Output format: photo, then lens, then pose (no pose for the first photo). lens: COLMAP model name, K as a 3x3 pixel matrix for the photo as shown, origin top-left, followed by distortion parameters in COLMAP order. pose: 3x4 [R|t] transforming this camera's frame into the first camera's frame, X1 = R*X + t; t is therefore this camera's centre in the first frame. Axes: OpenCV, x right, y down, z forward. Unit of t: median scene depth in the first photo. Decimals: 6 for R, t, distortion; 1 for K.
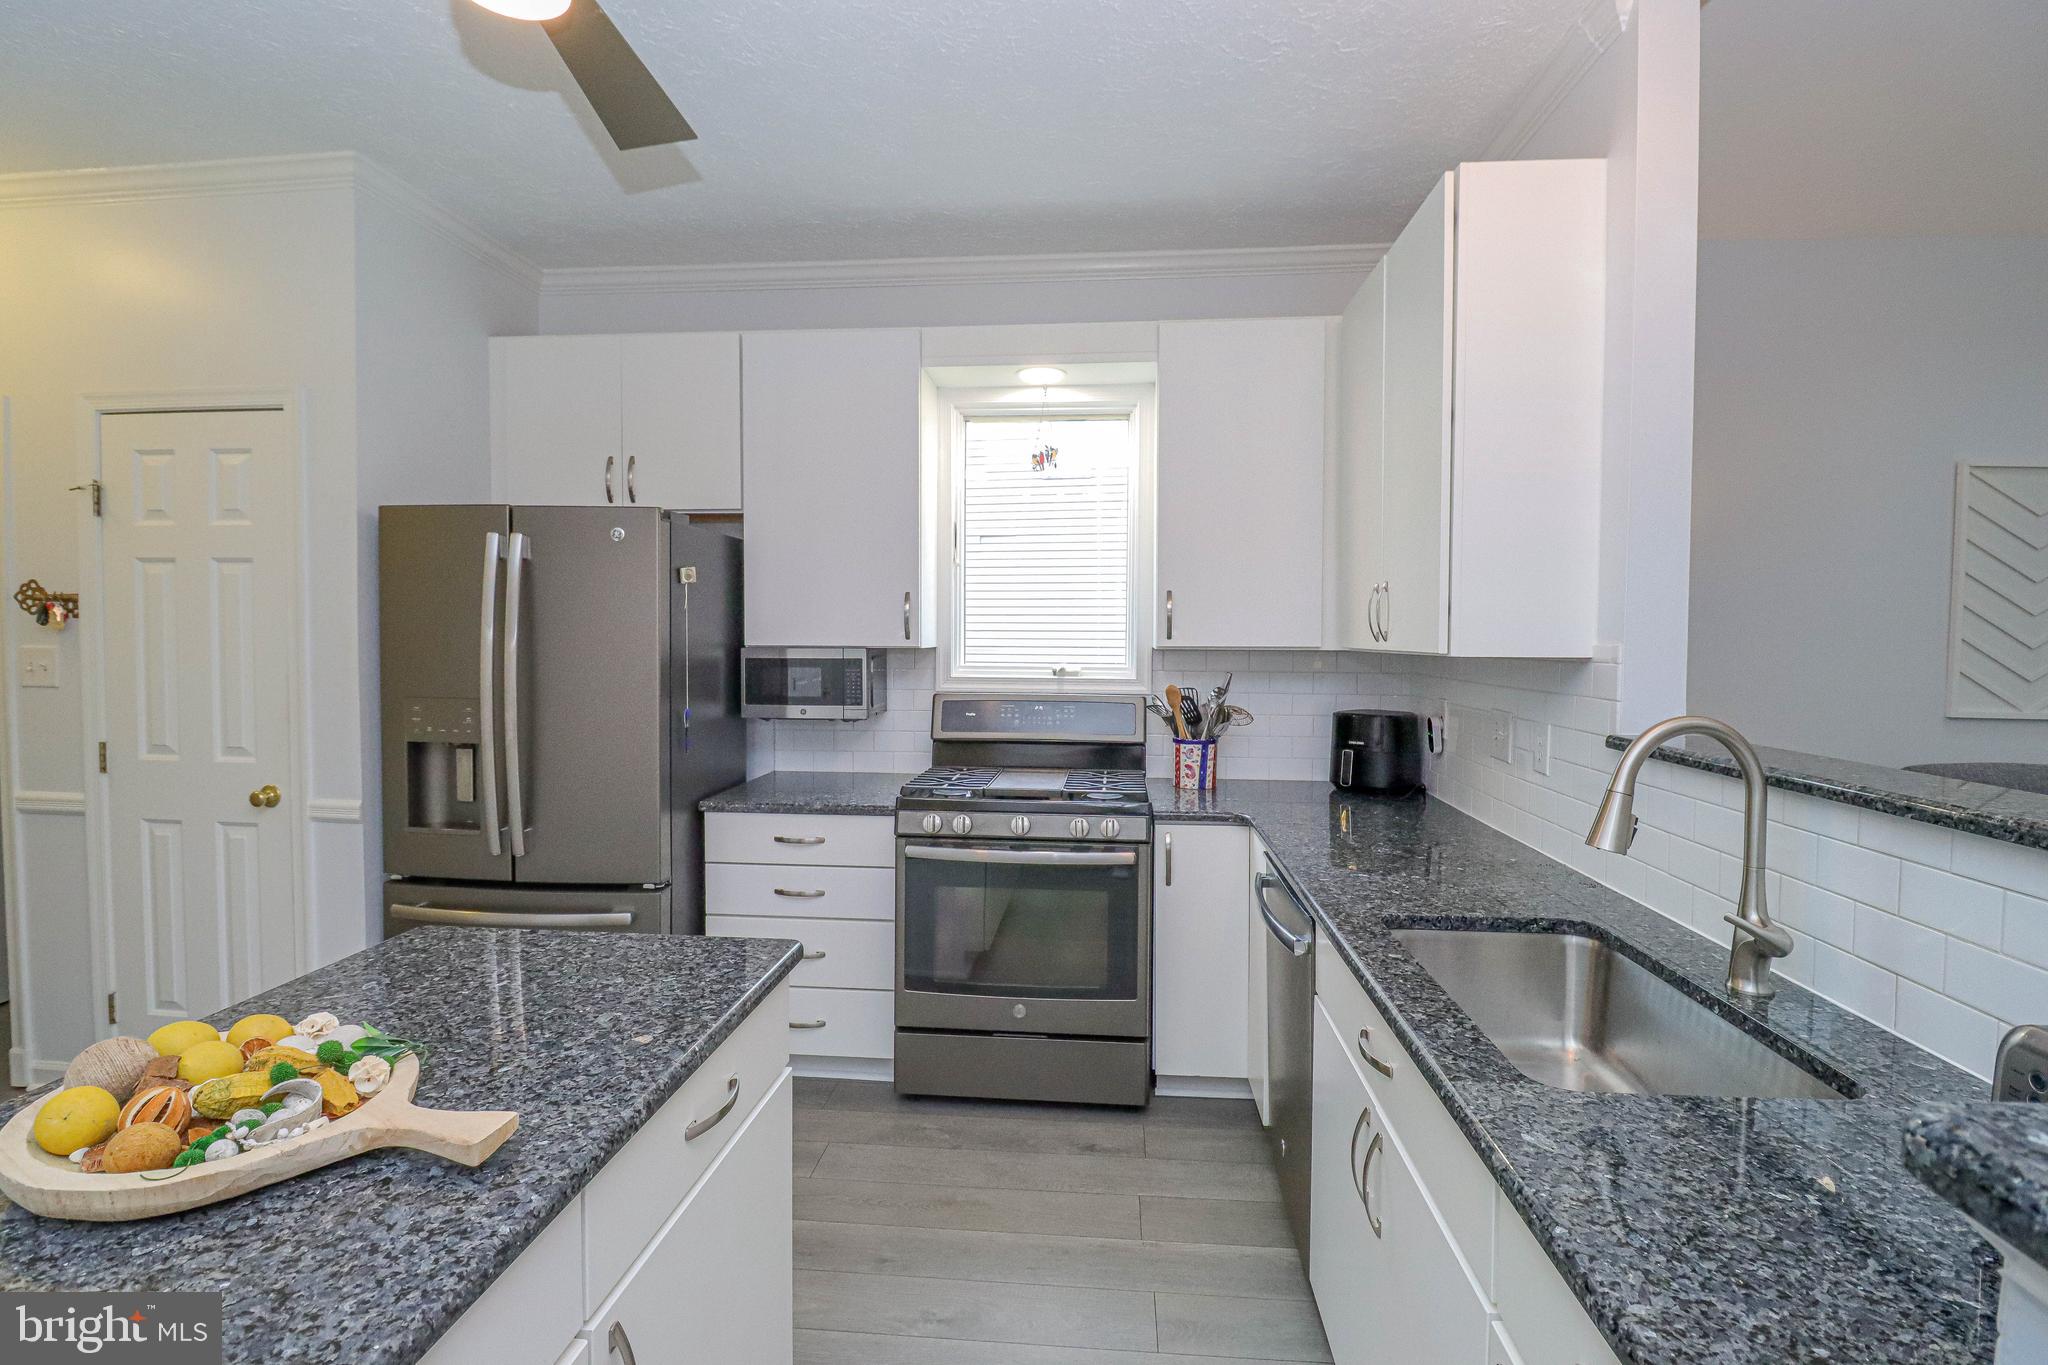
lens RADIAL K [[976.4, 0, 1016.6], [0, 976.4, 664.4], [0, 0, 1]] dist [-0.001047, -0.000731]
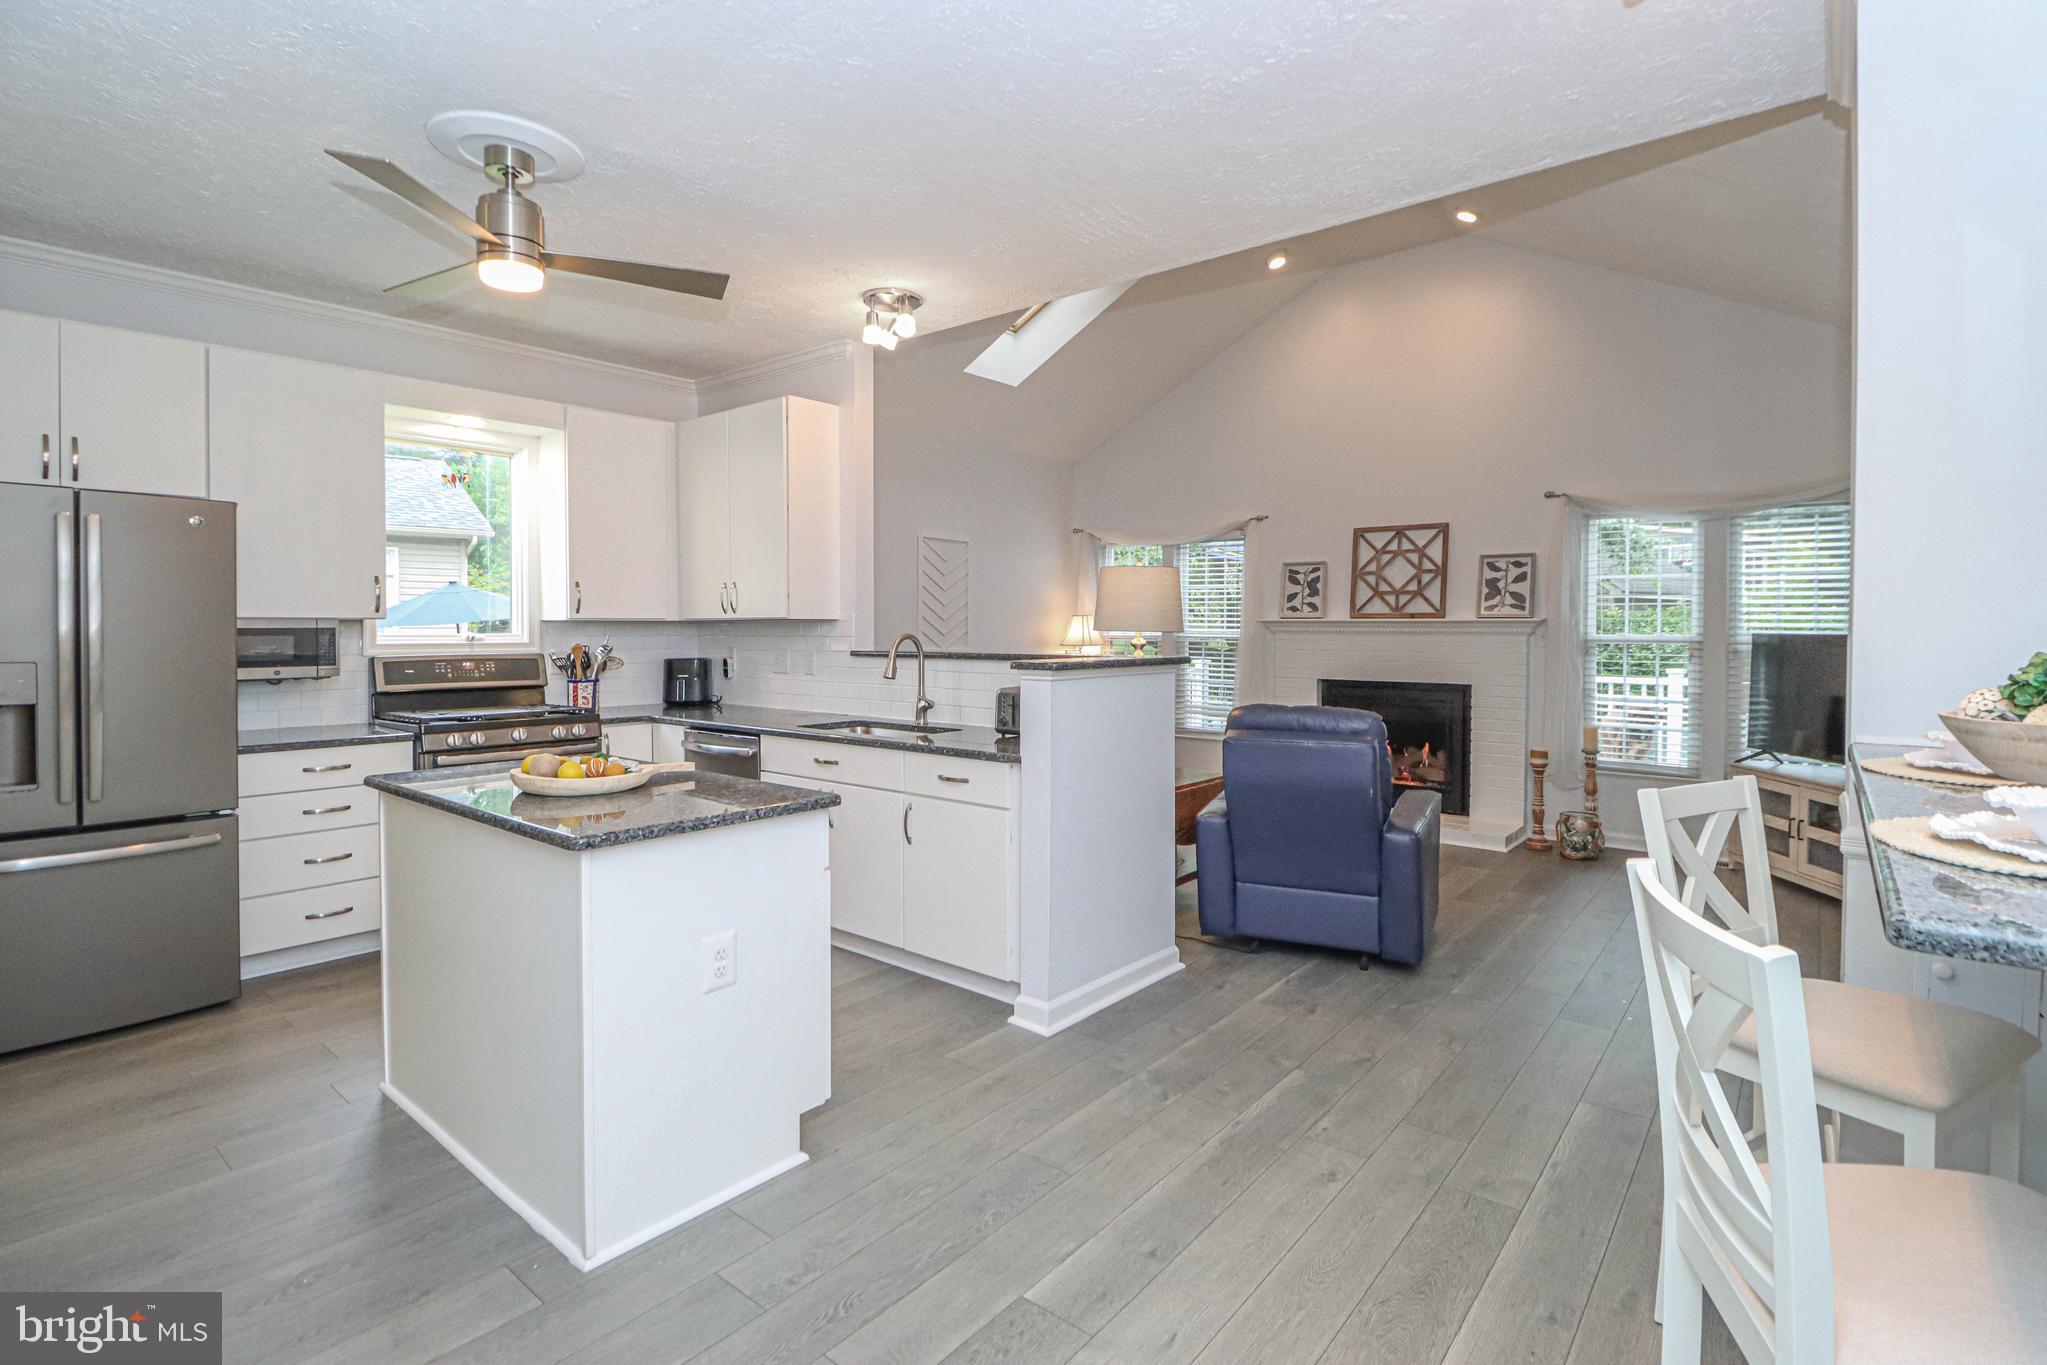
lens RADIAL K [[984.8, 0, 1040.3], [0, 984.8, 646.4], [0, 0, 1]] dist [-0.000004, -0.013528]
pose [[0.555302, -0.021172, 0.831379, -0.709958], [0.033292, 0.999440, 0.003215, 0.044422], [-0.830982, 0.025893, 0.555696, -0.450835]]
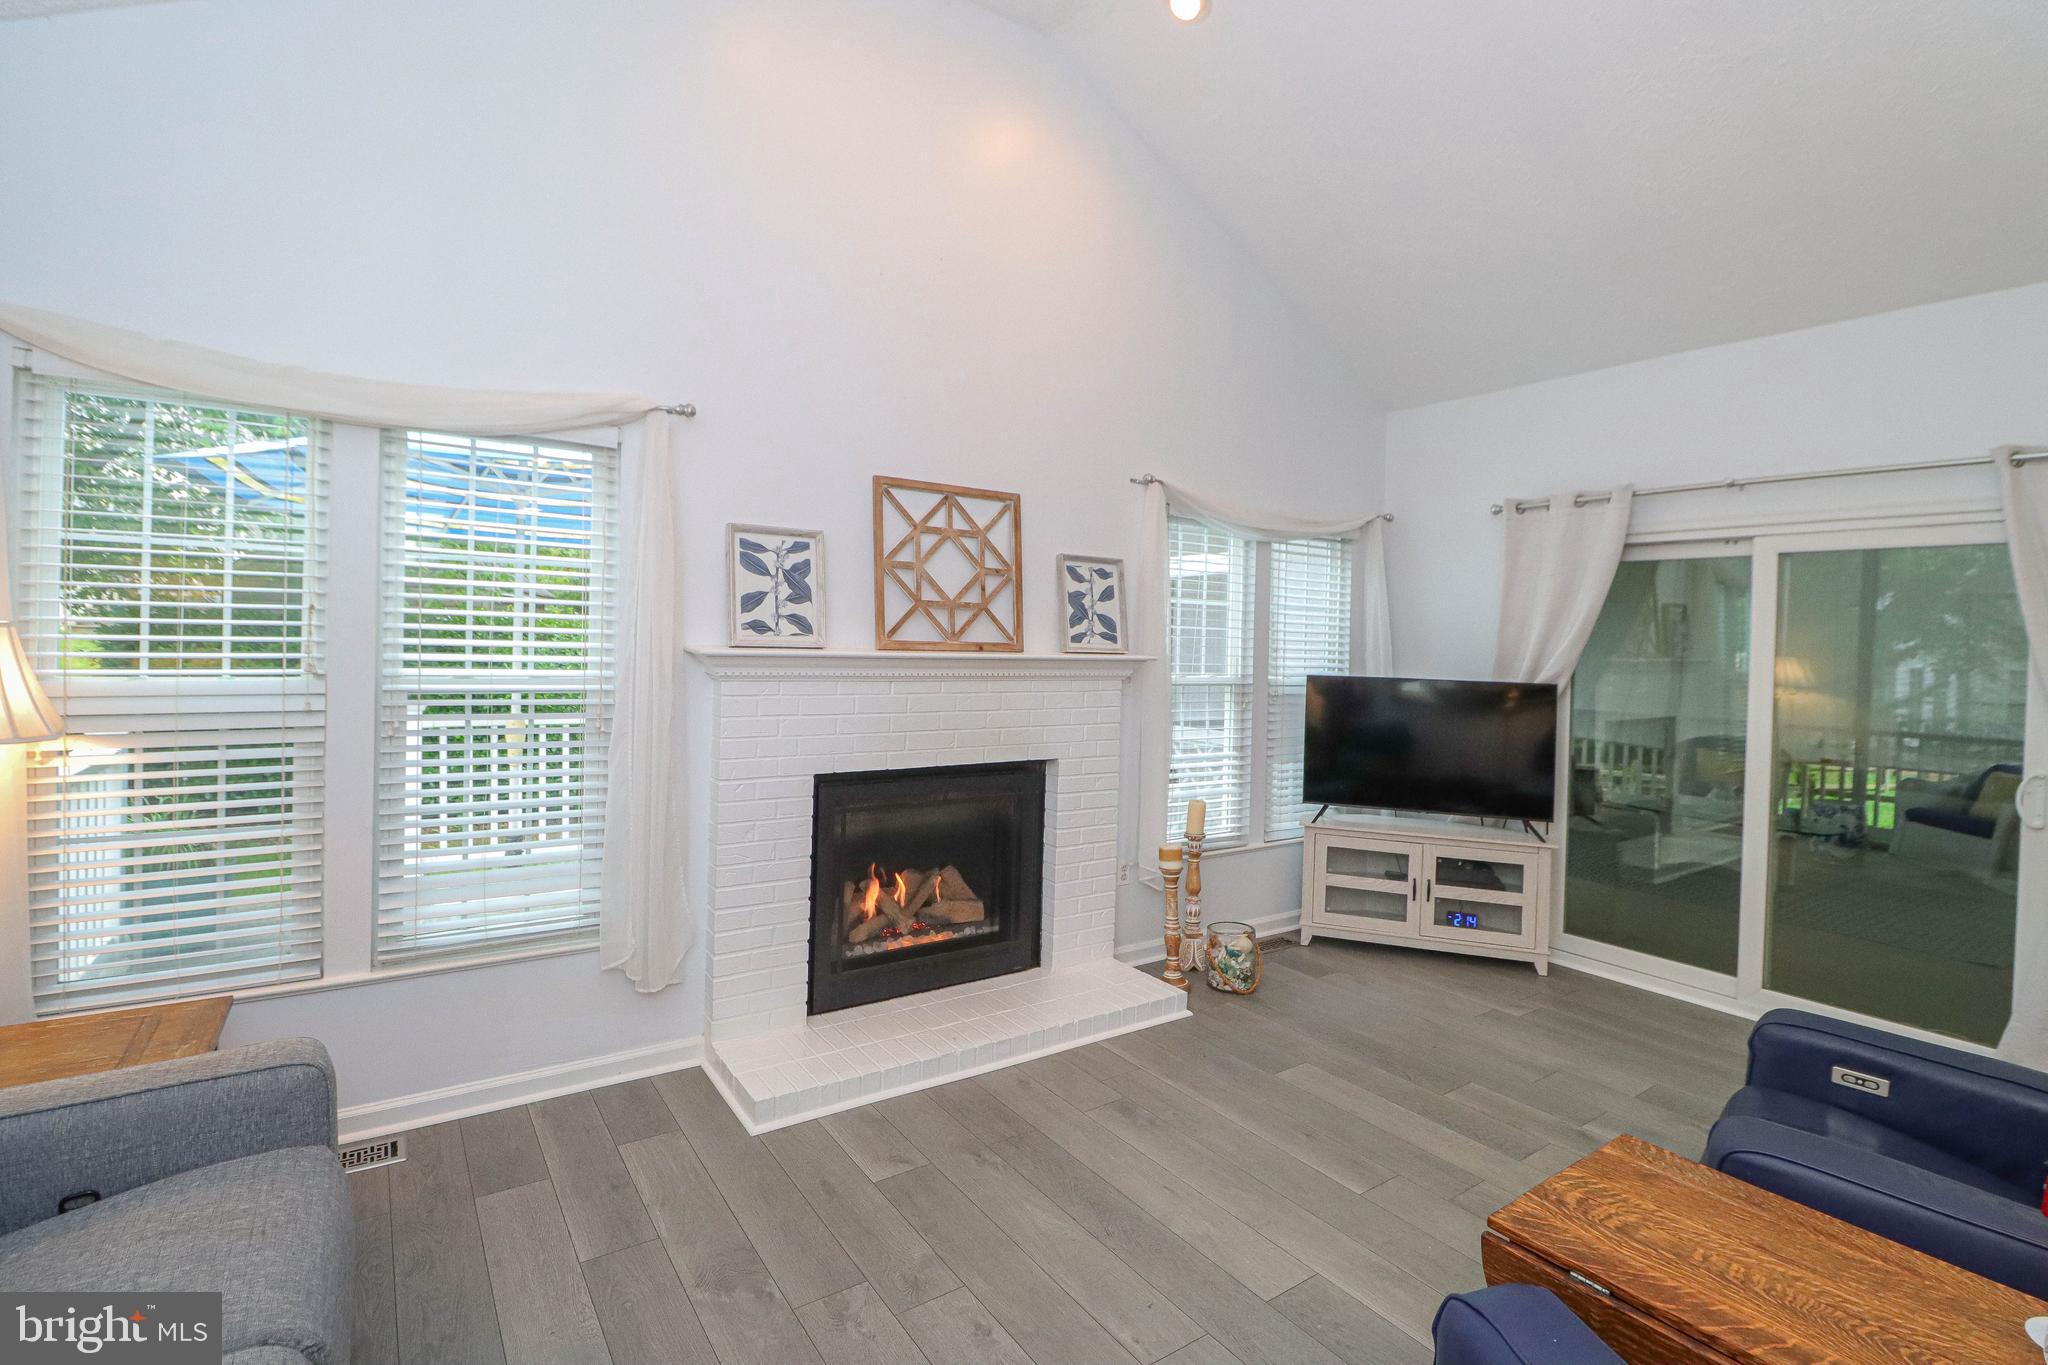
lens RADIAL K [[943.0, 0, 1028.6], [0, 943.0, 651.7], [0, 0, 1]] dist [0.001098, -0.000031]
pose [[-0.635937, -0.032603, 0.771052, 0.531960], [0.000147, 0.999102, 0.042367, -0.030110], [-0.771741, 0.027056, -0.635361, 0.718831]]
